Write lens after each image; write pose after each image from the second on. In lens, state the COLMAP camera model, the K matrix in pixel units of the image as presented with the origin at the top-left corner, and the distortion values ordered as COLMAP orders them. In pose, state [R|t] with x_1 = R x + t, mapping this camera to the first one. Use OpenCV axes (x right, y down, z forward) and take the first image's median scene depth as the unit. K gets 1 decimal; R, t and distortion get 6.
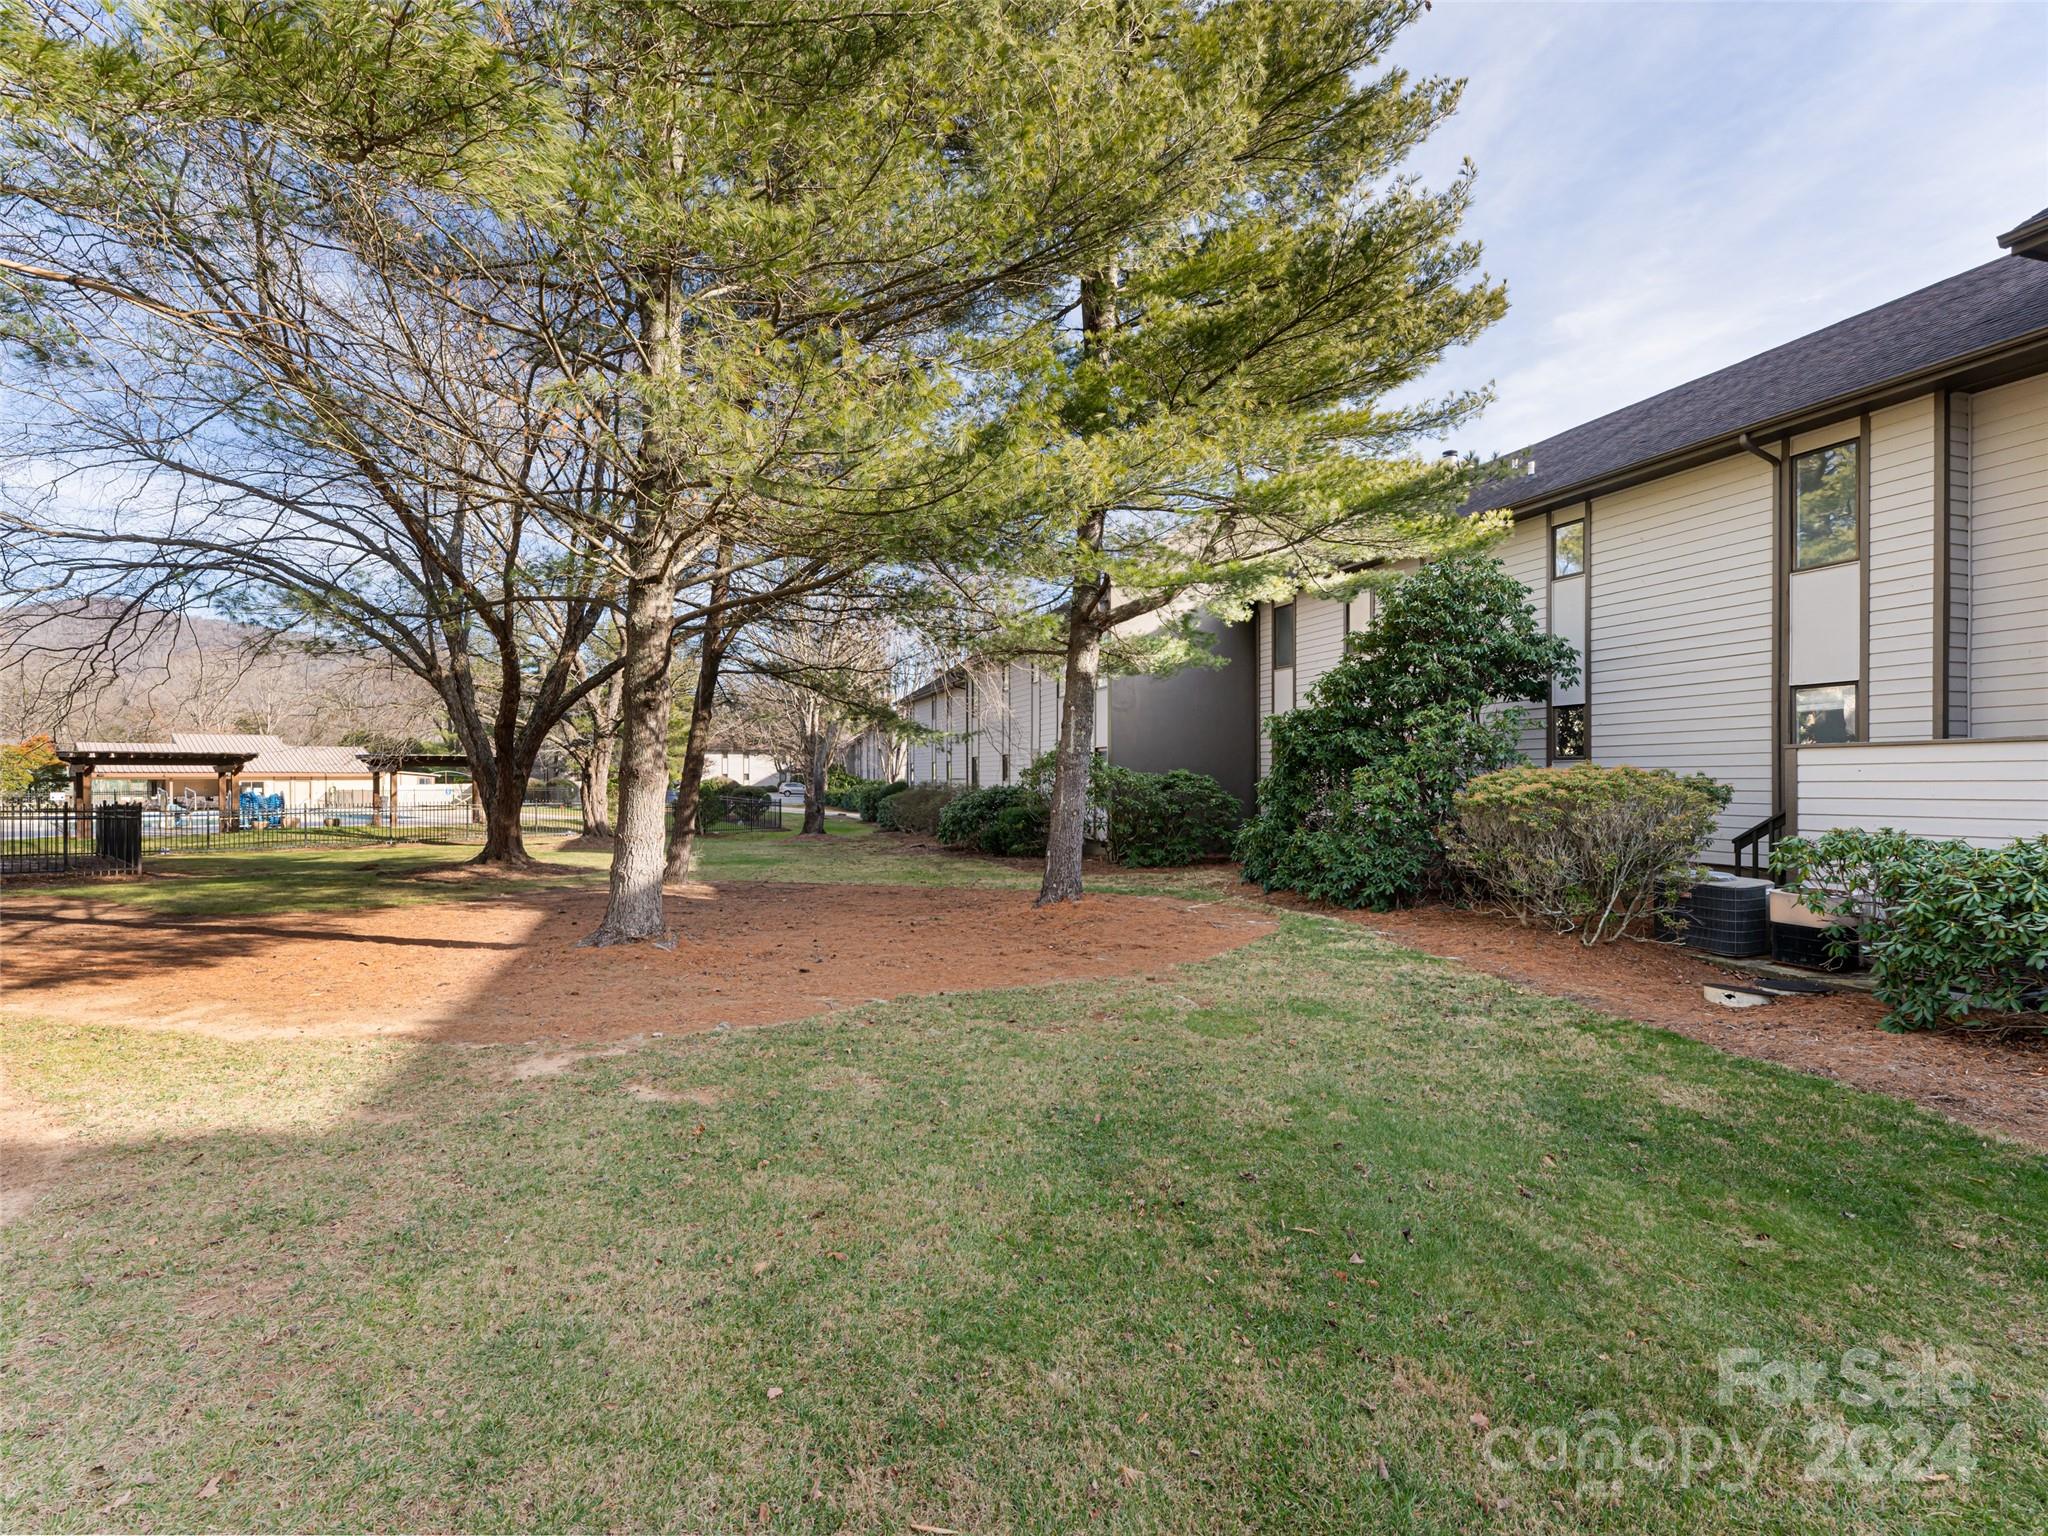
lens RADIAL K [[825.4, 0, 1024.0], [0, 825.4, 768.0], [0, 0, 1]] dist [0.000152, -0.000010]
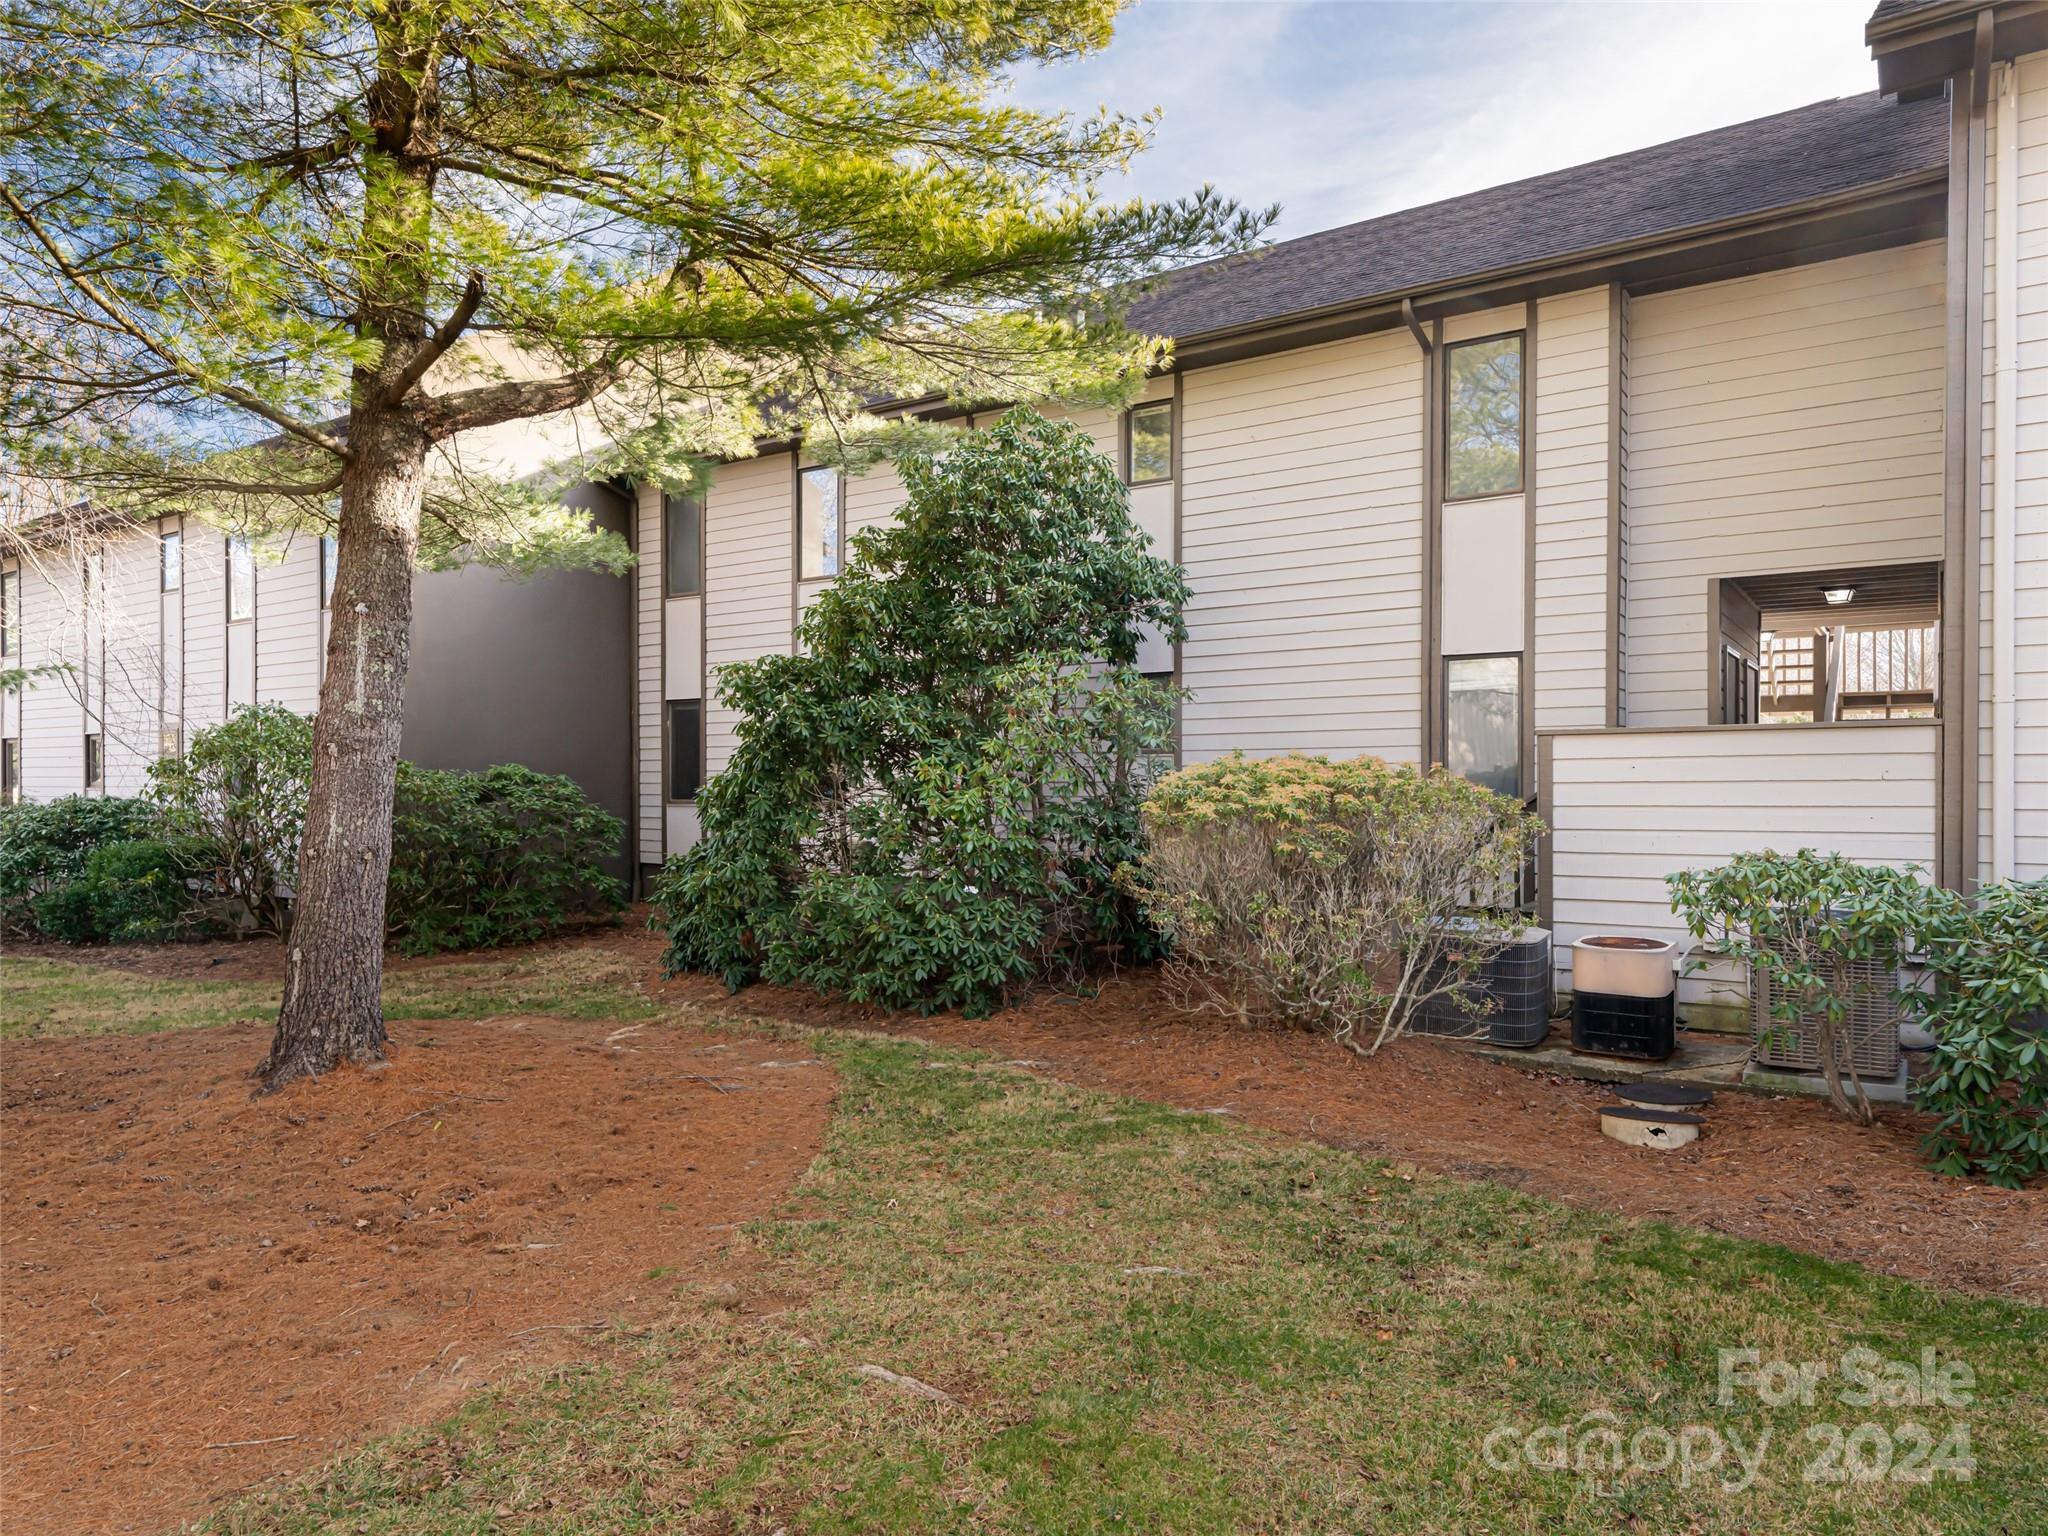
lens RADIAL K [[1297.6, 0, 1023.6], [0, 1297.6, 786.0], [0, 0, 1]] dist [0.017258, 0.000125]
pose [[0.824079, 0.001842, 0.566472, -0.039128], [-0.009614, 0.999896, 0.010733, 0.008454], [-0.566393, -0.014291, 0.824011, 0.250286]]
